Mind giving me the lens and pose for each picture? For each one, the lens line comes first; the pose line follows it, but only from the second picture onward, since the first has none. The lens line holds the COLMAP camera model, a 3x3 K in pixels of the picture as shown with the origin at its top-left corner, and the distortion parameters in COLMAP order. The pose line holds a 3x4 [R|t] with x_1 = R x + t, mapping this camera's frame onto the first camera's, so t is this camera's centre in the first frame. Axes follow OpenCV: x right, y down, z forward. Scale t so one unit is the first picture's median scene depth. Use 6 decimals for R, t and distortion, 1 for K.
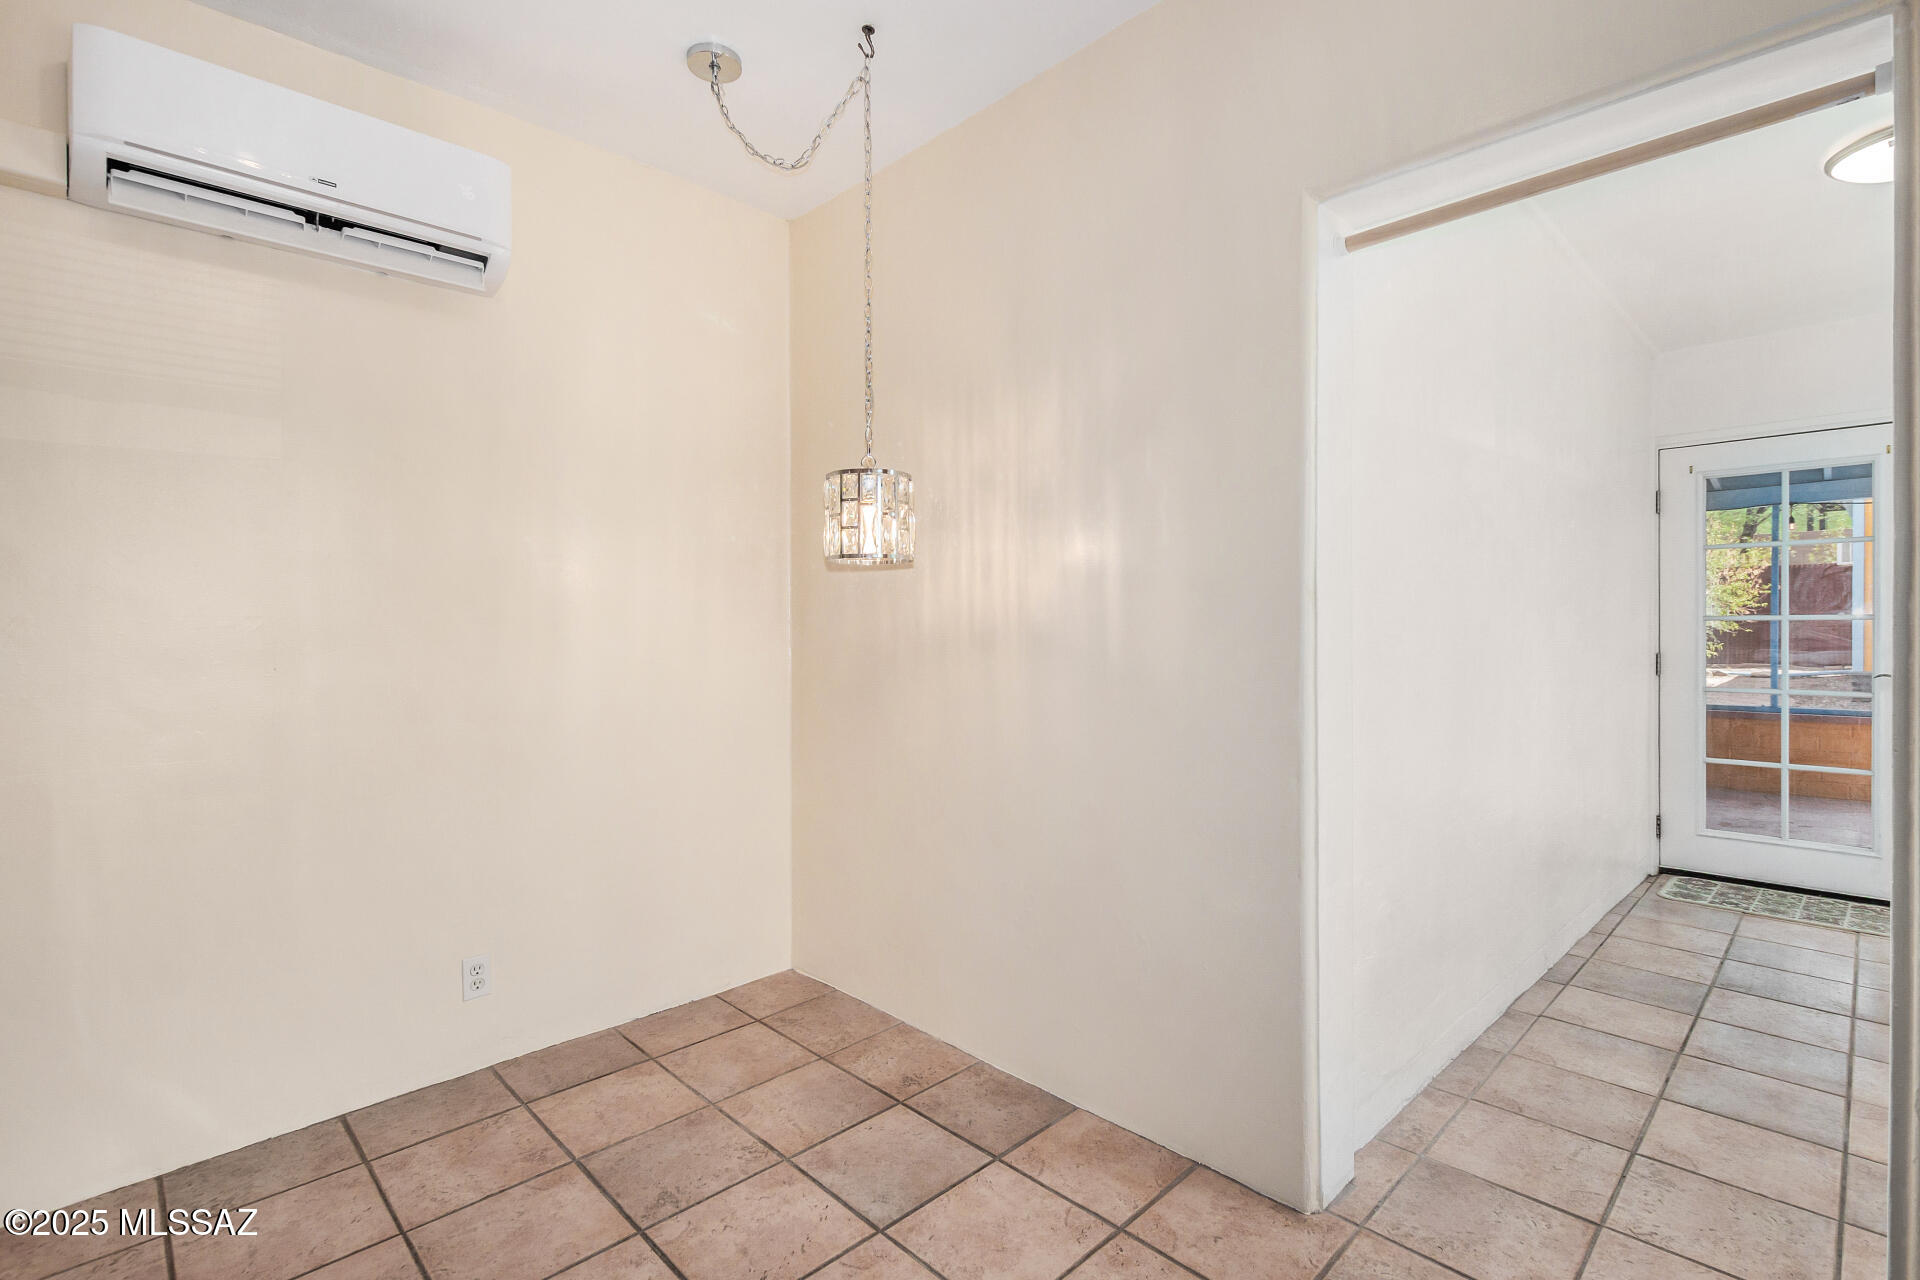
lens RADIAL K [[884.4, 0, 989.1], [0, 884.4, 628.3], [0, 0, 1]] dist [0.003023, -0.003391]
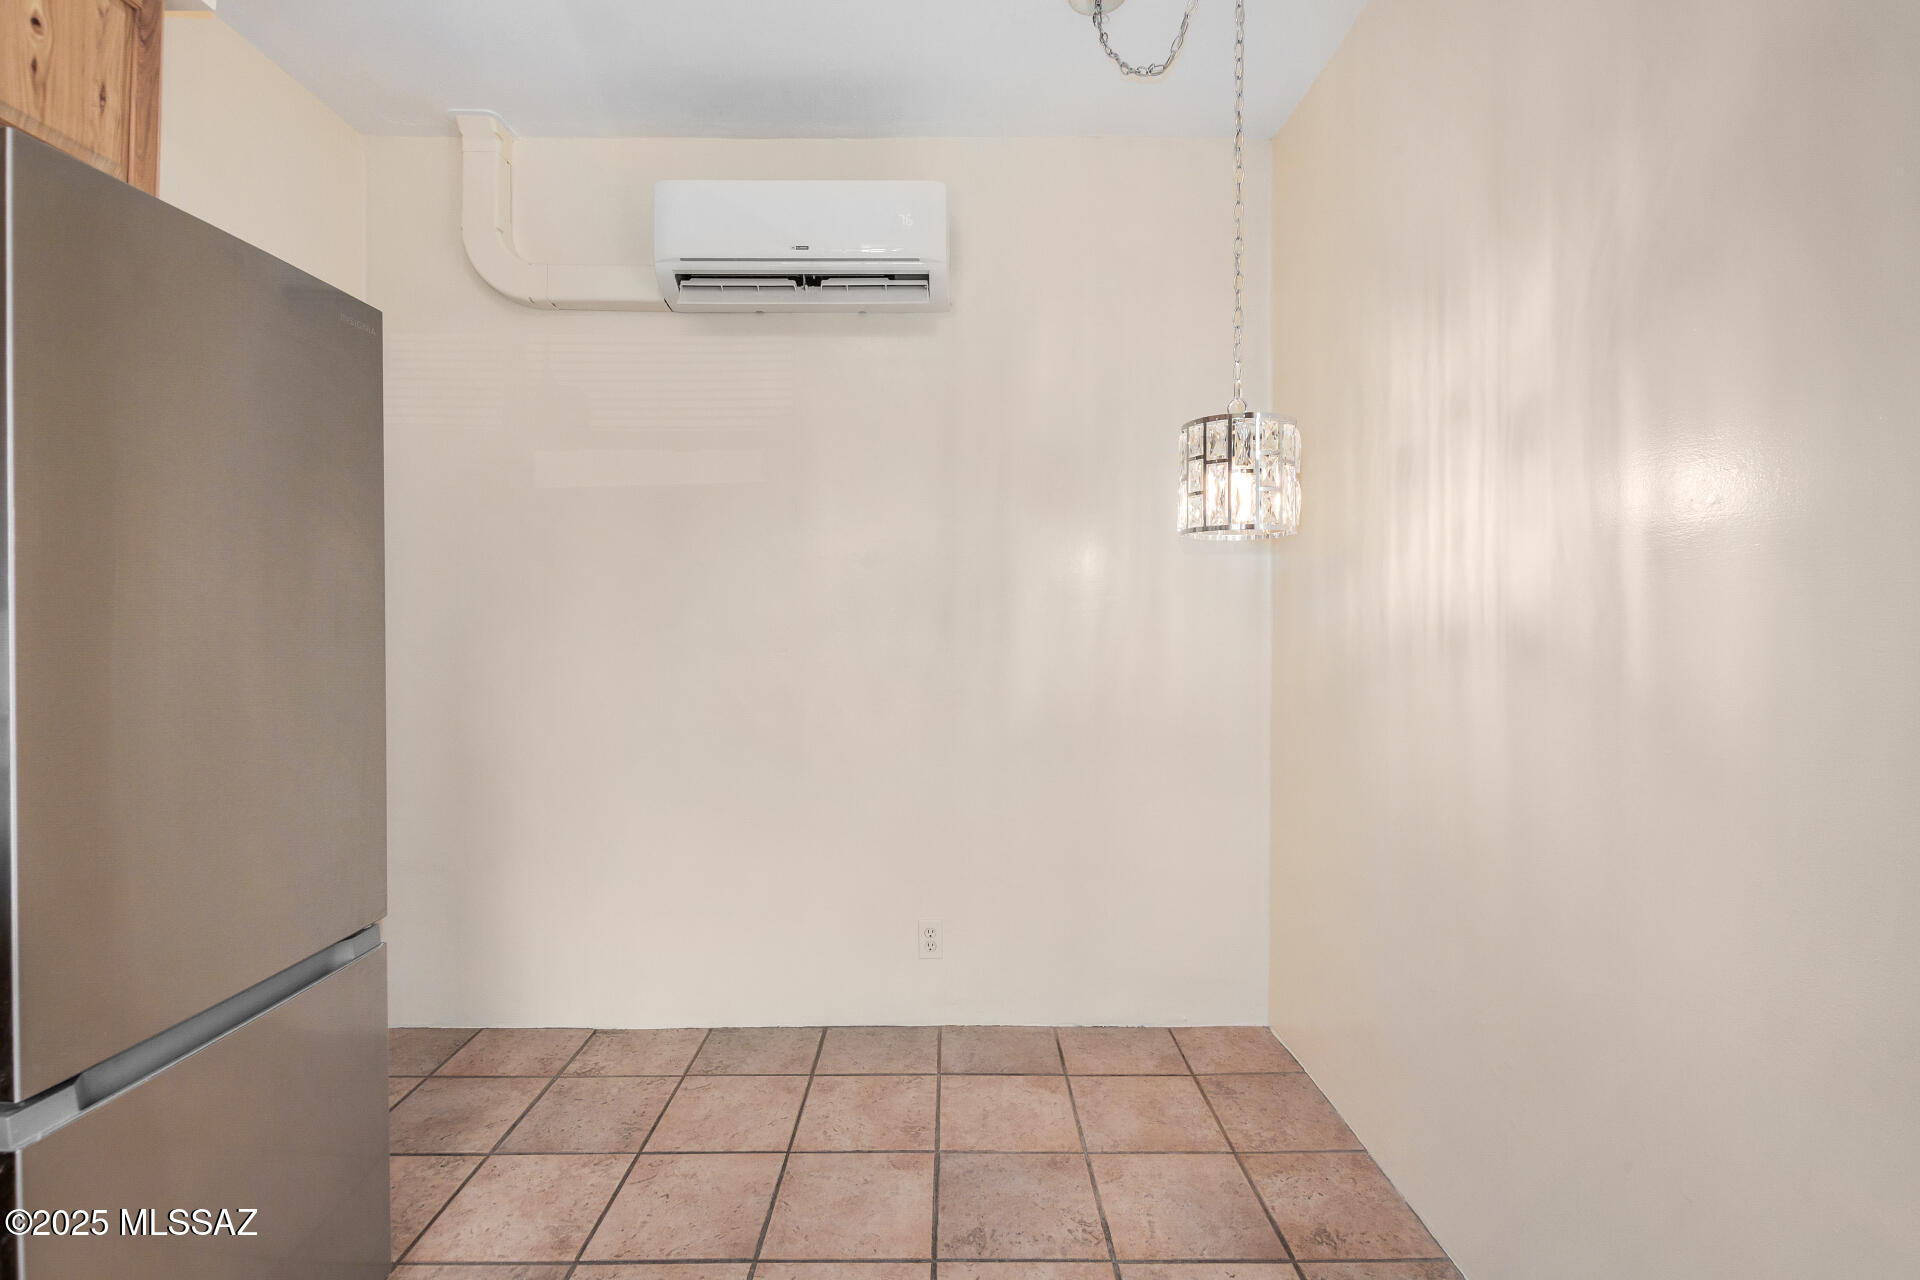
lens RADIAL K [[884.4, 0, 952.2], [0, 884.4, 613.4], [0, 0, 1]] dist [0.003023, -0.003391]
pose [[0.702937, 0.005028, -0.711234, 0.218113], [-0.007041, 0.999975, 0.000110, -0.006841], [0.711217, 0.004931, 0.702955, 0.262451]]
